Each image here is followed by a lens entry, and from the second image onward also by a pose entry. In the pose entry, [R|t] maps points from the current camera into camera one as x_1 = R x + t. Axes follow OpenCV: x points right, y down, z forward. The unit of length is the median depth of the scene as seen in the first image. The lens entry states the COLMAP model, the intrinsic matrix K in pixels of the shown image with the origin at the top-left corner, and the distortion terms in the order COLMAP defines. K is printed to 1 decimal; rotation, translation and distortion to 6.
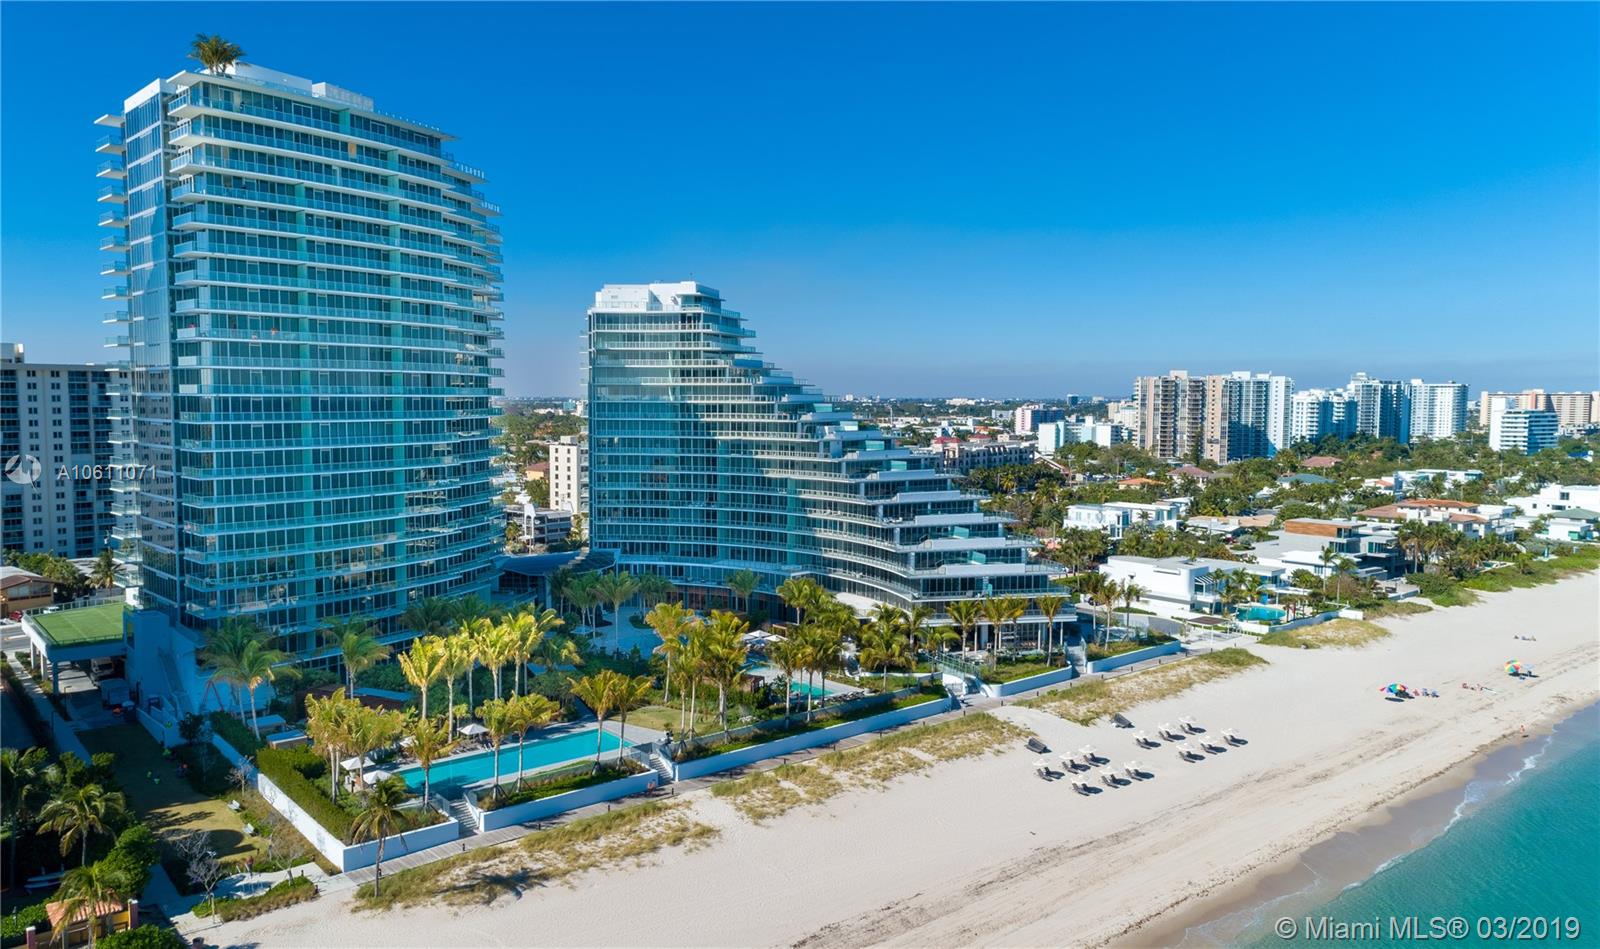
lens RADIAL K [[1191.8, 0, 786.6], [0, 1191.8, 474.6], [0, 0, 1]] dist [0.011174, 0.014097]
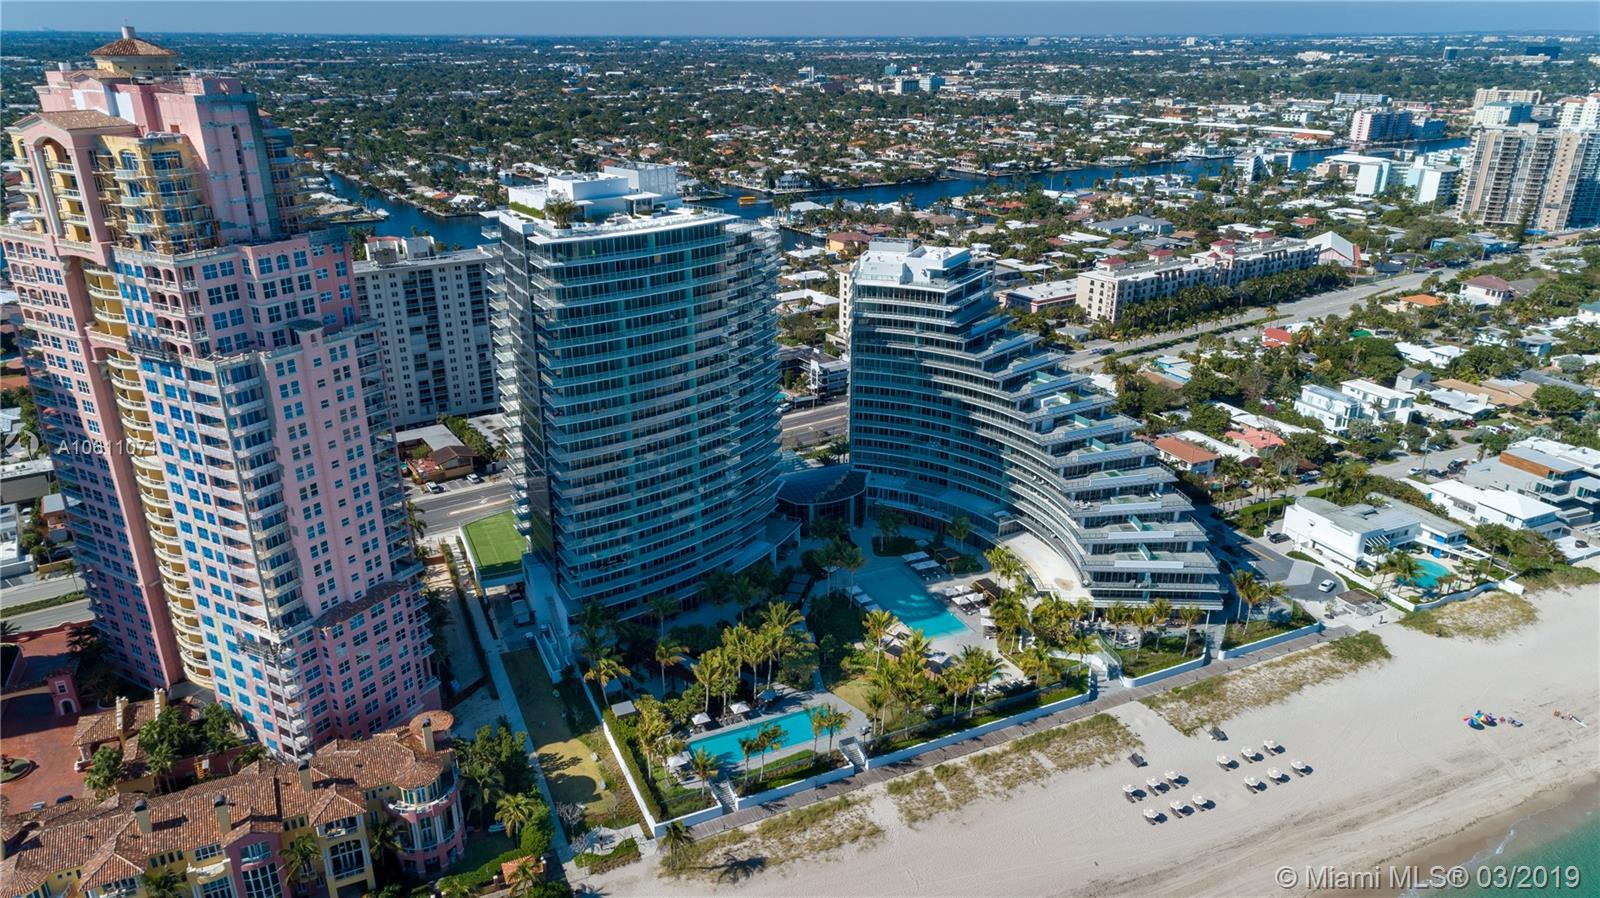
lens RADIAL K [[1168.1, 0, 808.7], [0, 1168.1, 452.2], [0, 0, 1]] dist [0.019381, 0.009119]
pose [[0.966573, 0.097394, -0.237174, 0.127756], [-0.016231, 0.946431, 0.322499, -0.518692], [0.255878, -0.307869, 0.916375, -0.207583]]
